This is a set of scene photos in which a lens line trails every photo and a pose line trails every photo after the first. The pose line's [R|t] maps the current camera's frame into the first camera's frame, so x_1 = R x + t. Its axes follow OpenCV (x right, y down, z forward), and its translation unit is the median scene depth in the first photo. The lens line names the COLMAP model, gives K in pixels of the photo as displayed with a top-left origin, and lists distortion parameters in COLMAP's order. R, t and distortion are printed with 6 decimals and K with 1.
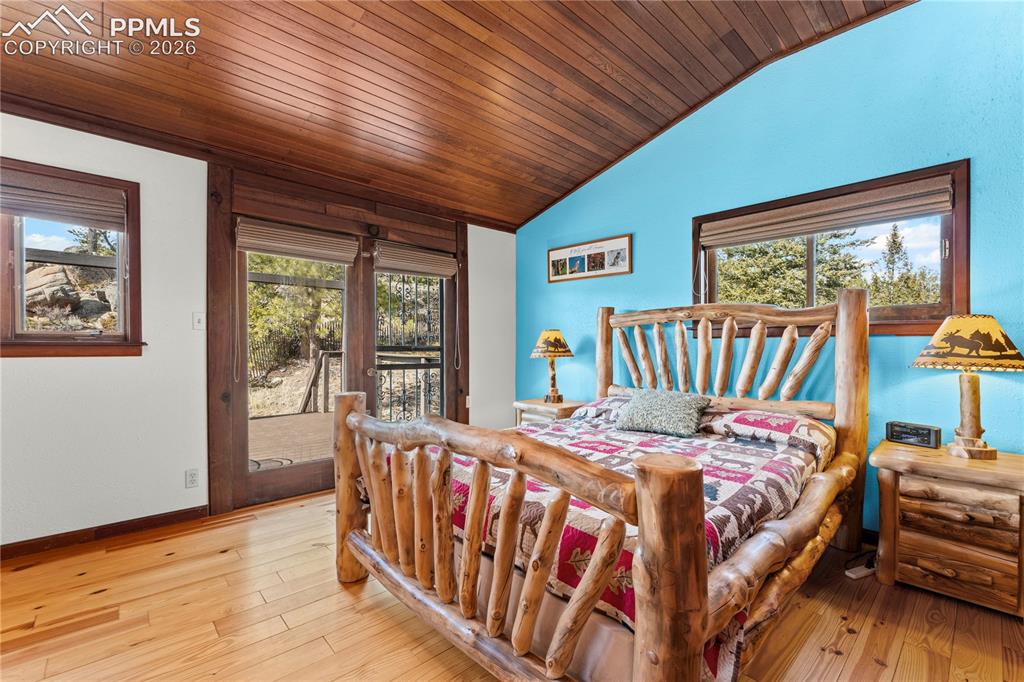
lens RADIAL K [[441.7, 0, 512.3], [0, 441.7, 351.5], [0, 0, 1]] dist [-0.003406, -0.000051]
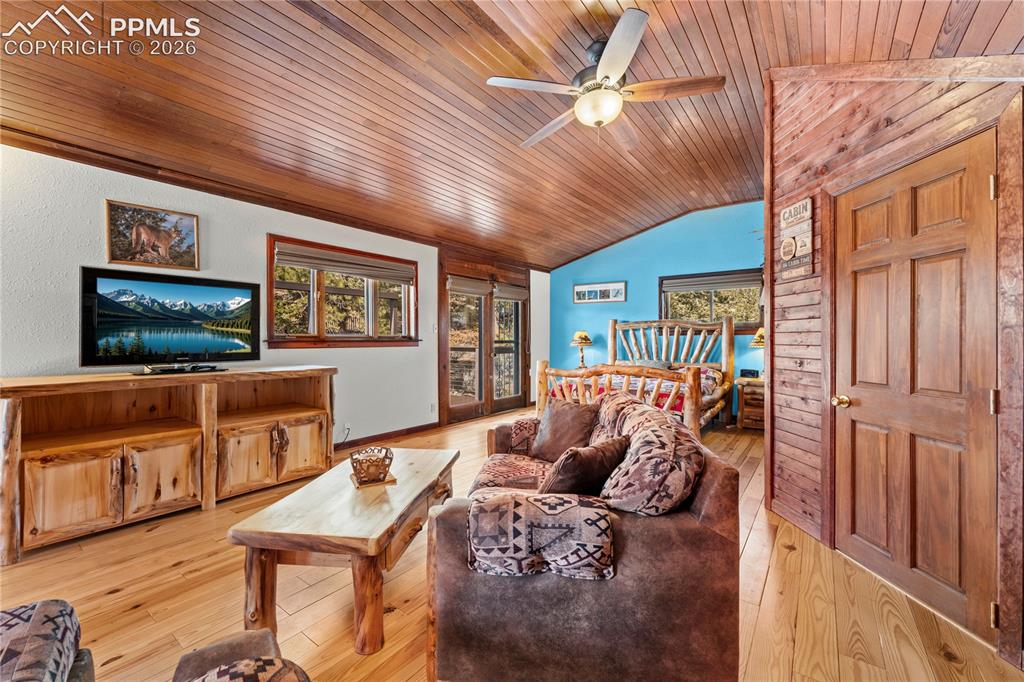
lens RADIAL K [[420.3, 0, 517.3], [0, 420.3, 349.4], [0, 0, 1]] dist [0.003464, -0.000079]
pose [[0.980053, -0.011896, 0.198381, -0.627115], [0.009758, 0.999883, 0.011750, 0.004517], [-0.198497, -0.009580, 0.980055, -0.789661]]
